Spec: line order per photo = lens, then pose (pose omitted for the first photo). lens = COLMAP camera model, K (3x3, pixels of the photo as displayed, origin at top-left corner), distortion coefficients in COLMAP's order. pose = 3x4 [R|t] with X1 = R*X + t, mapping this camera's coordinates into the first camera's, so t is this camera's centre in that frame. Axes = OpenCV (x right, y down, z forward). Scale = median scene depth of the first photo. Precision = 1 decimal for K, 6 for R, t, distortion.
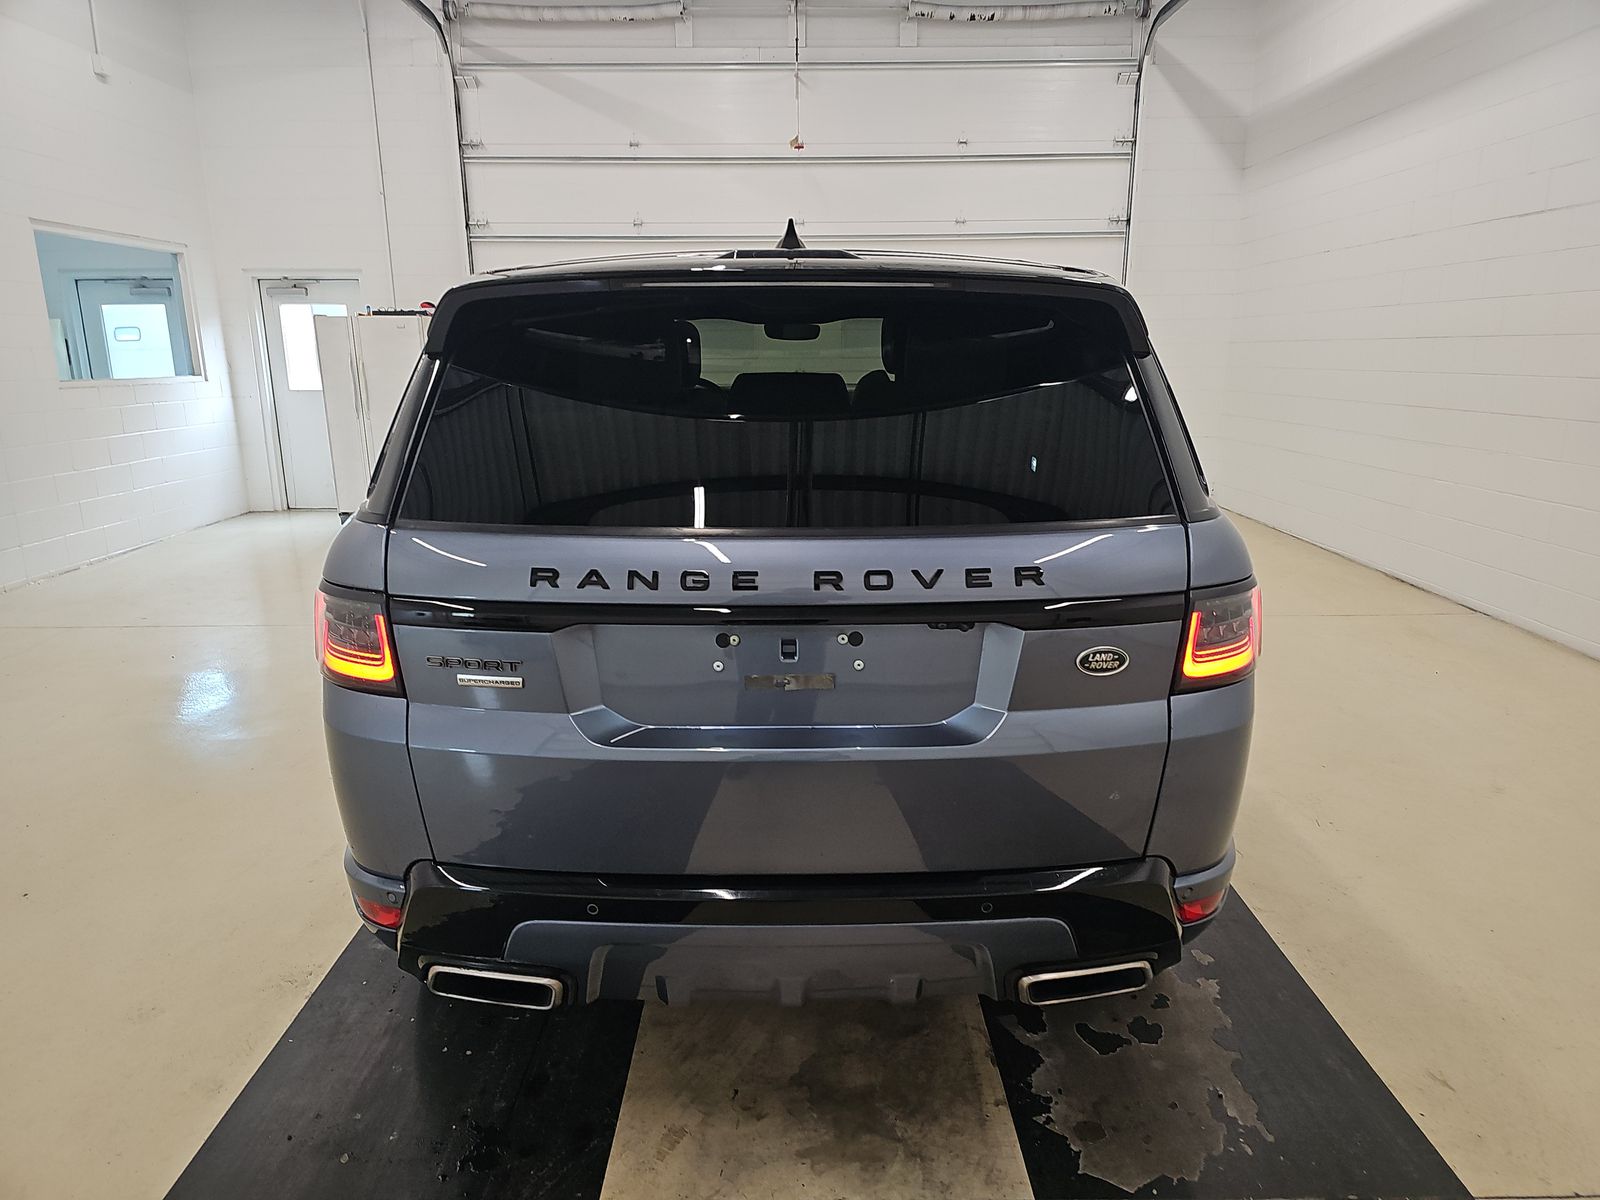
lens RADIAL K [[1085.2, 0, 800.0], [0, 1085.2, 600.0], [0, 0, 1]] dist [-0.003141, -0.001730]
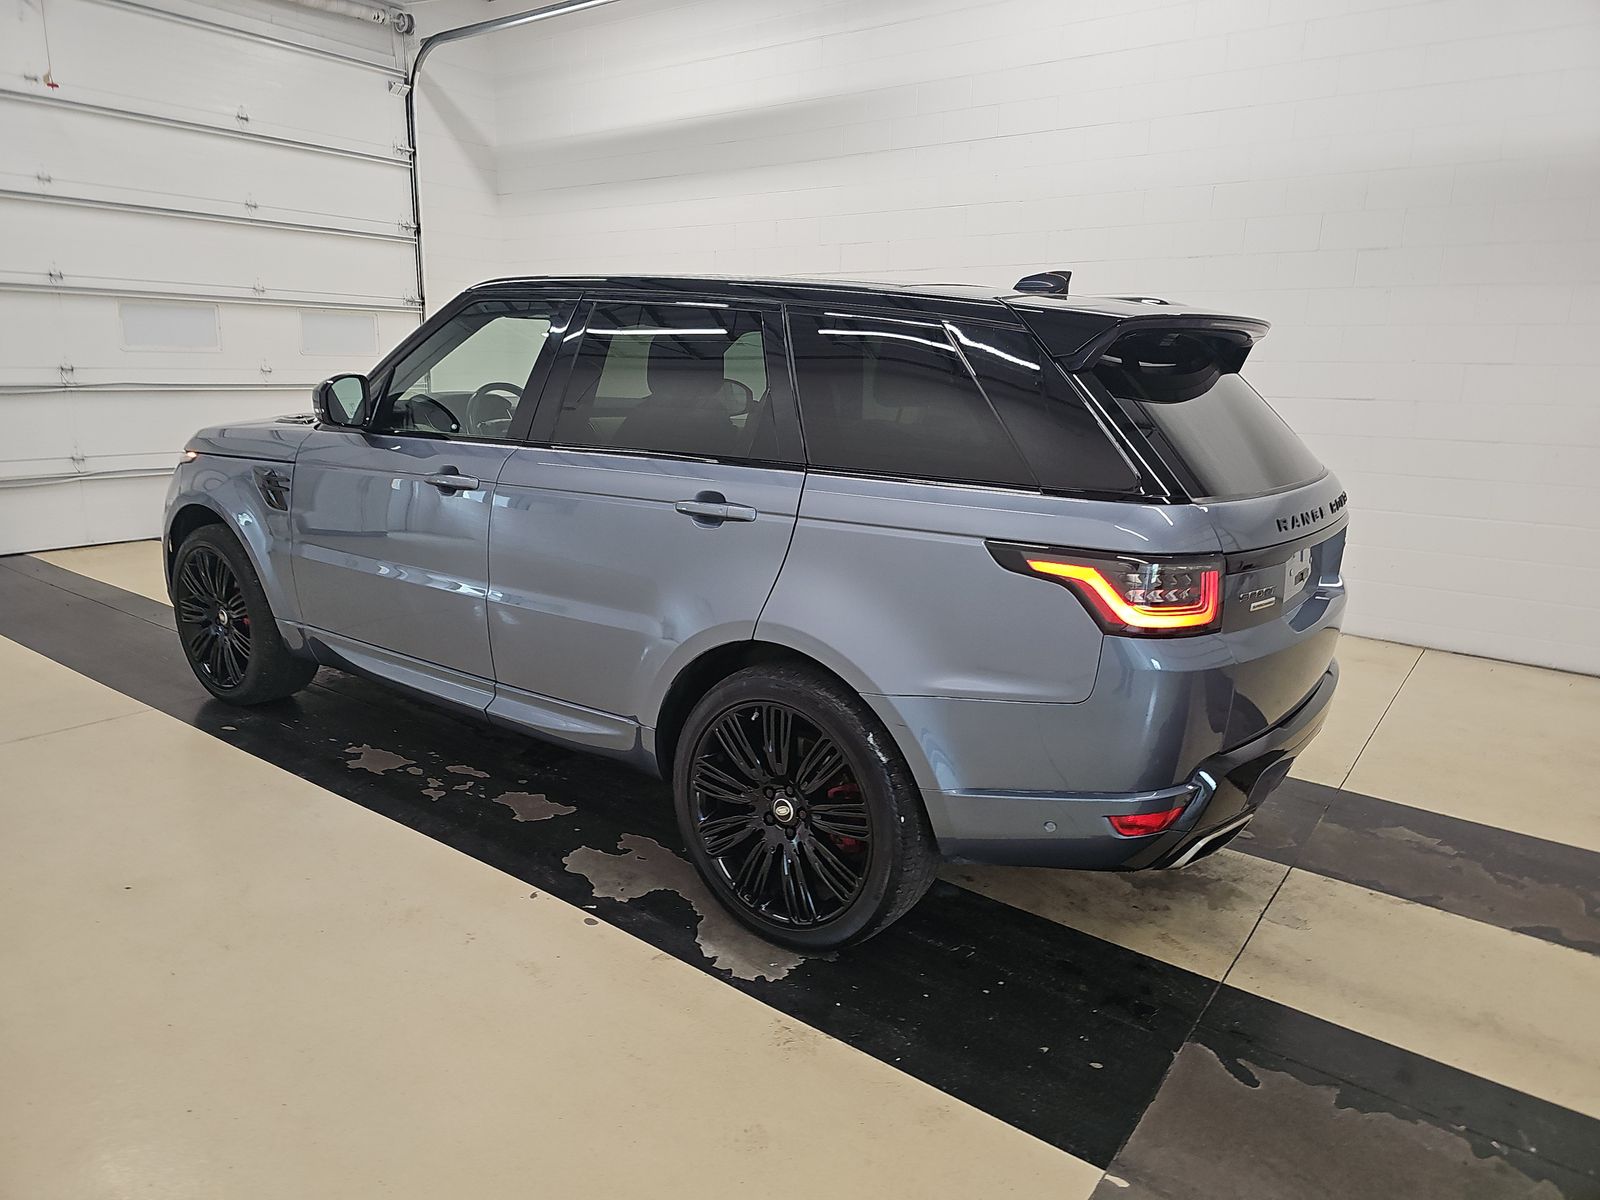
lens RADIAL K [[1039.4, 0, 800.0], [0, 1039.4, 600.0], [0, 0, 1]] dist [0.004287, -0.002911]
pose [[0.593798, -0.158602, 0.788828, -0.499709], [0.148454, 0.985145, 0.086323, -0.045286], [-0.790801, 0.065846, 0.608522, 0.188394]]
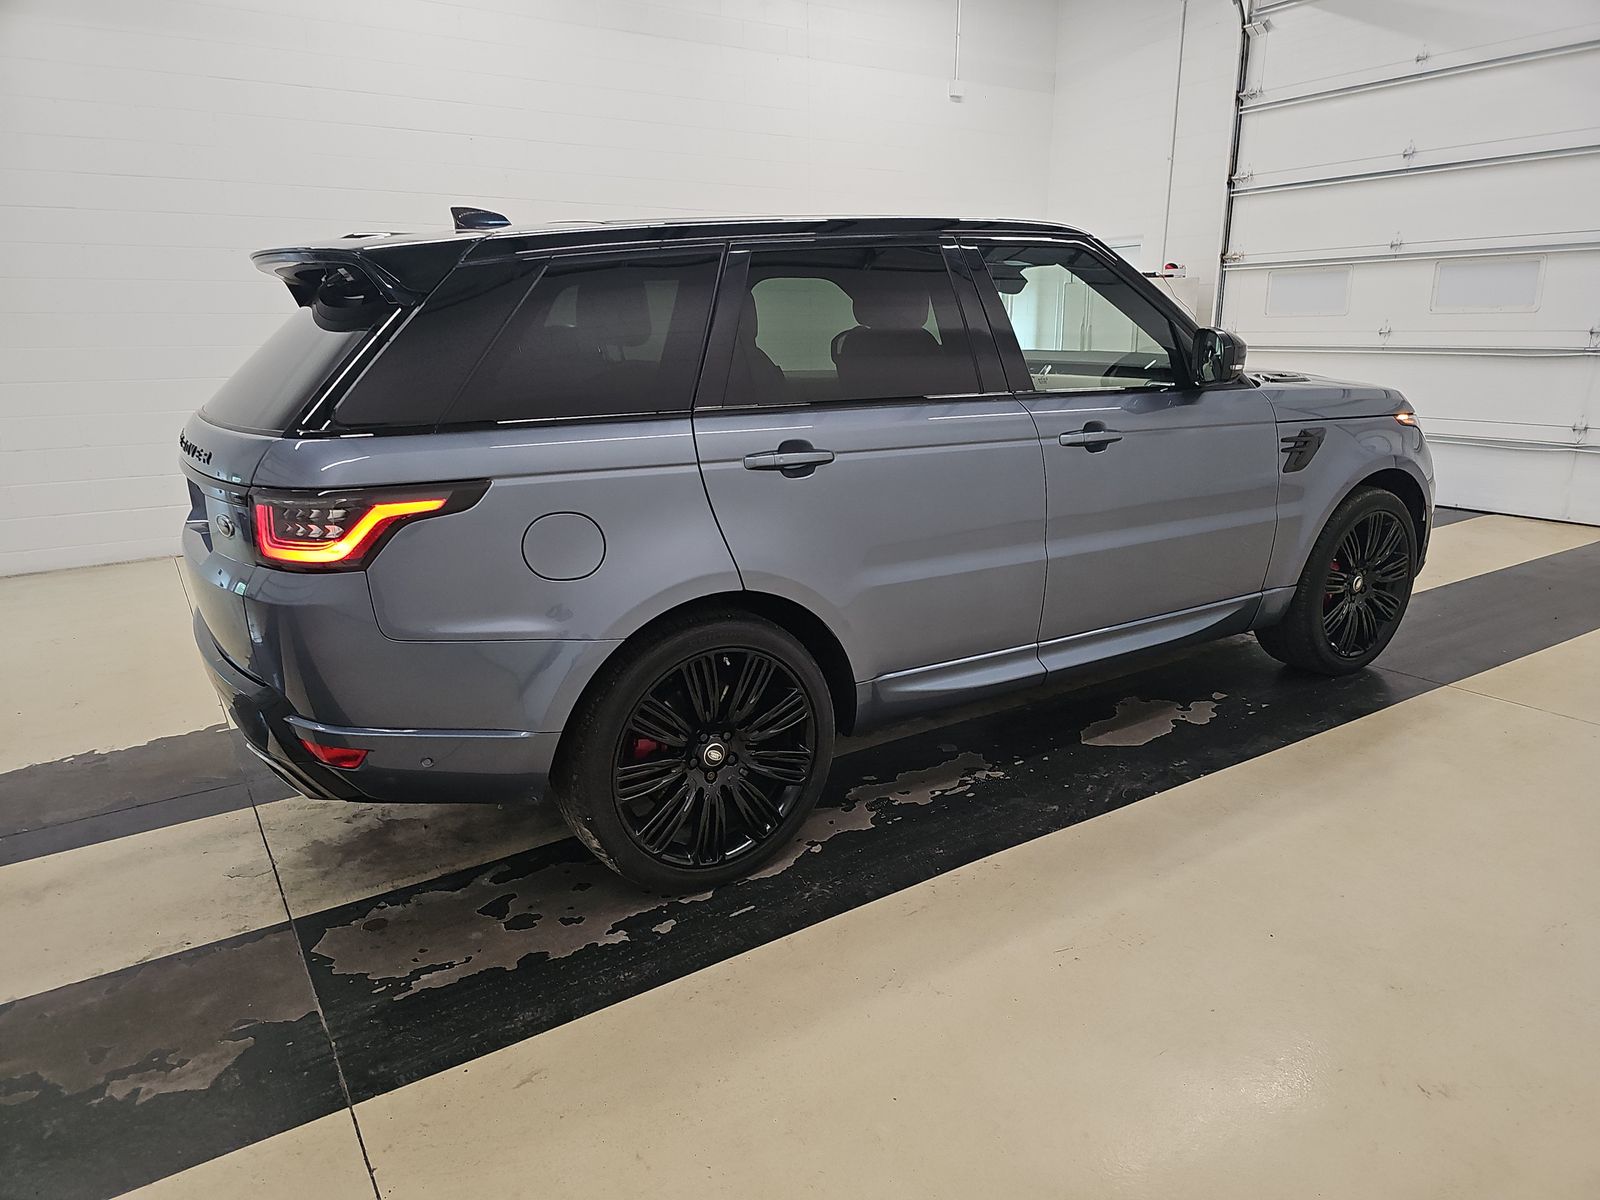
lens RADIAL K [[1039.4, 0, 800.0], [0, 1039.4, 600.0], [0, 0, 1]] dist [0.004287, -0.002911]
pose [[0.549238, 0.226857, -0.804284, 0.526790], [-0.182922, 0.971744, 0.149174, -0.062016], [0.815400, 0.065189, 0.575216, 0.239067]]
